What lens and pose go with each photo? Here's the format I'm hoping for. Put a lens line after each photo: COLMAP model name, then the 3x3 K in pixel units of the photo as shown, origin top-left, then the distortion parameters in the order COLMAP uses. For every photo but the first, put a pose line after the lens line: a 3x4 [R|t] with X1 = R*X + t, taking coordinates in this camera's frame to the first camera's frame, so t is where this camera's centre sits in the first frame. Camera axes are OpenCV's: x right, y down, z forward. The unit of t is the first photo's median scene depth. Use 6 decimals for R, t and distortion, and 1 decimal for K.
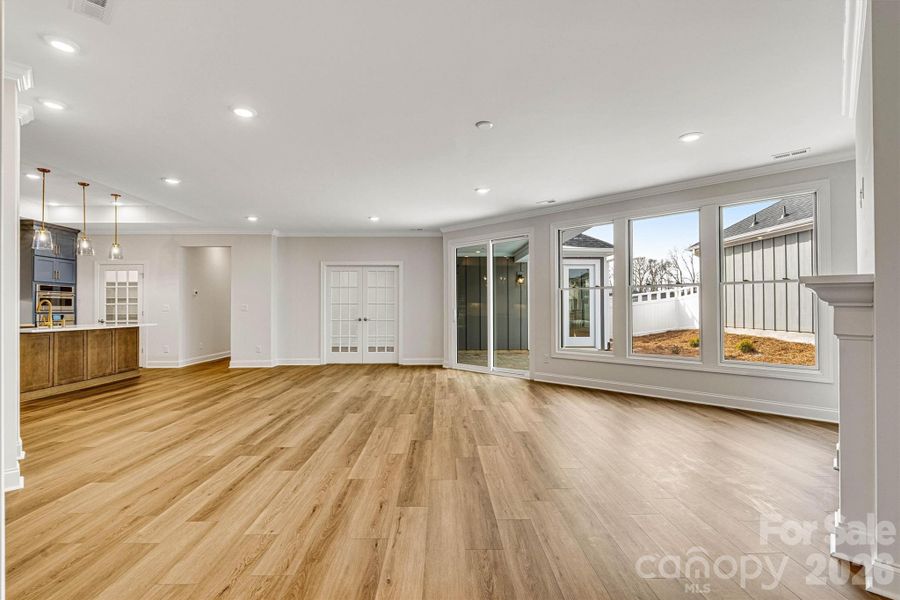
lens RADIAL K [[407.0, 0, 442.7], [0, 407.0, 300.2], [0, 0, 1]] dist [-0.003577, 0.000133]
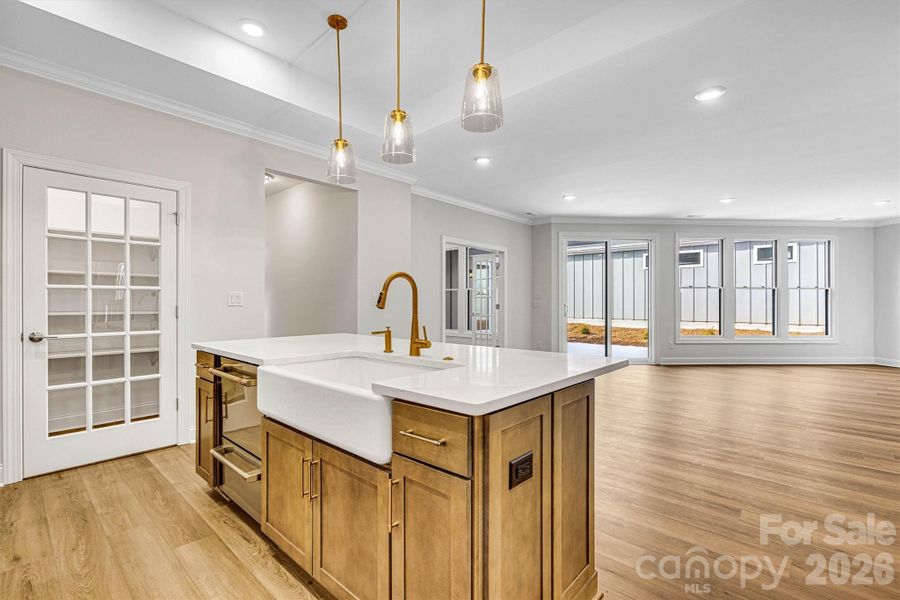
lens RADIAL K [[407.0, 0, 442.7], [0, 407.0, 300.2], [0, 0, 1]] dist [-0.003577, 0.000133]
pose [[0.687285, 0.009078, 0.726332, -0.947775], [-0.016585, 0.999857, 0.003197, 0.016481], [-0.726199, -0.014244, 0.687337, 0.588513]]
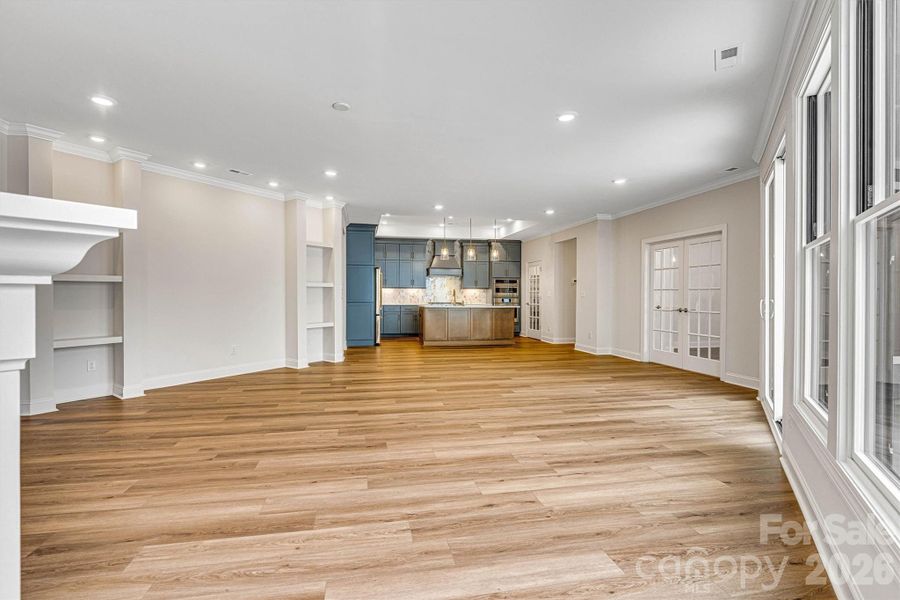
lens RADIAL K [[407.0, 0, 442.7], [0, 407.0, 300.2], [0, 0, 1]] dist [-0.003577, 0.000133]
pose [[0.186878, 0.016711, -0.982241, 0.529928], [0.014863, 0.999693, 0.019836, 0.008450], [0.982271, -0.018306, 0.186572, 0.503746]]
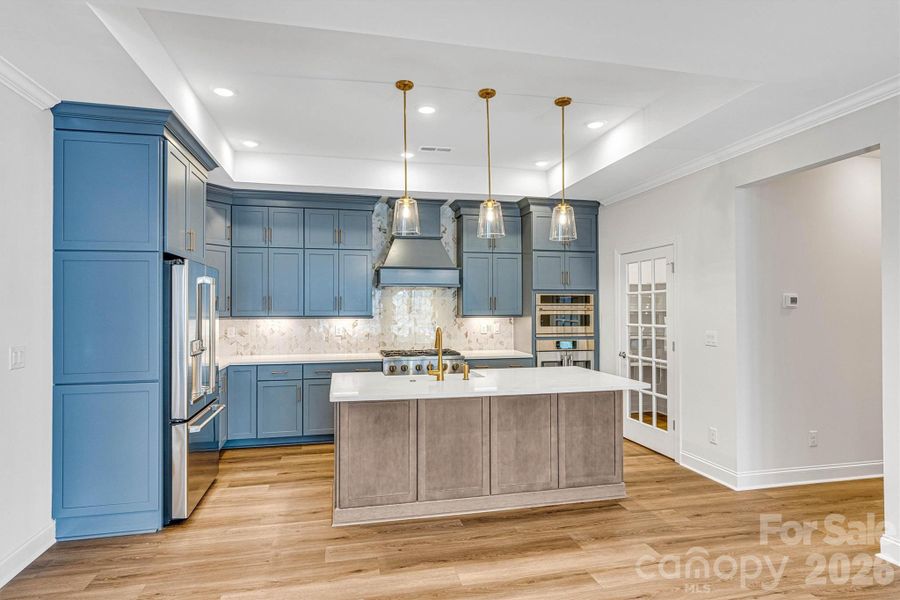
lens RADIAL K [[473.9, 0, 443.9], [0, 473.9, 301.3], [0, 0, 1]] dist [-0.002999, -0.000258]
pose [[0.208235, -0.009975, -0.978028, -0.279282], [0.020629, 0.999770, -0.005804, -0.026203], [0.977861, -0.018967, 0.208393, 0.692391]]
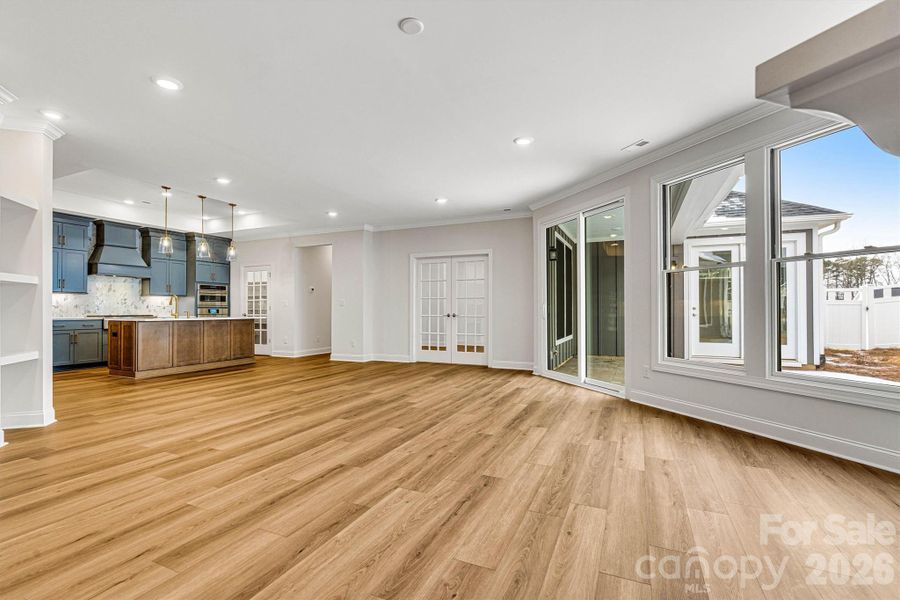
lens RADIAL K [[412.2, 0, 443.5], [0, 412.2, 303.0], [0, 0, 1]] dist [-0.004998, -0.000135]
pose [[0.903666, -0.004328, -0.428216, 0.214176], [0.006647, 0.999970, 0.003921, 0.018496], [0.428186, -0.006389, 0.903668, 0.186742]]
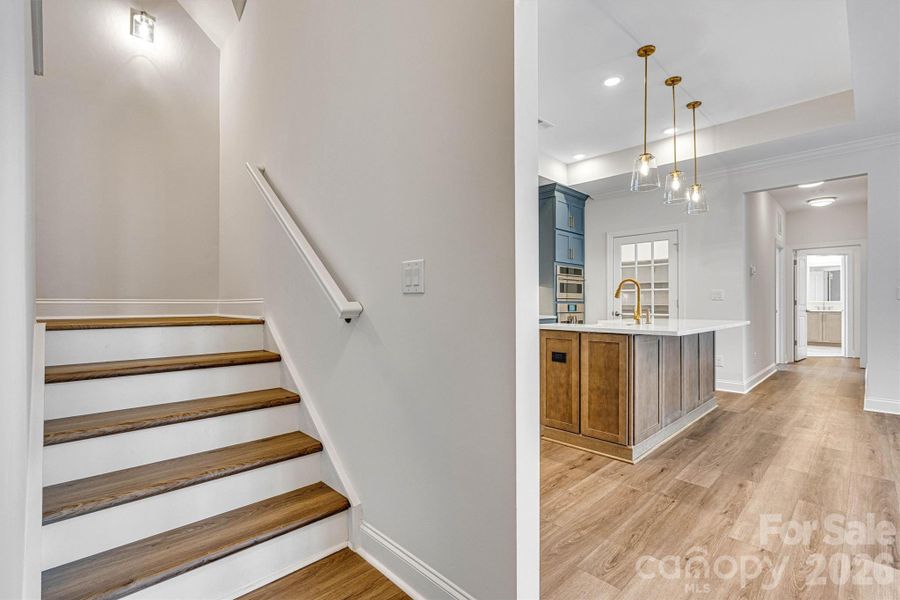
lens RADIAL K [[407.0, 0, 442.7], [0, 407.0, 300.2], [0, 0, 1]] dist [-0.003577, 0.000133]
pose [[0.687108, -0.000790, -0.726555, -0.577470], [0.011146, 0.999893, 0.009454, 0.018439], [0.726469, -0.014595, 0.687044, 0.290201]]
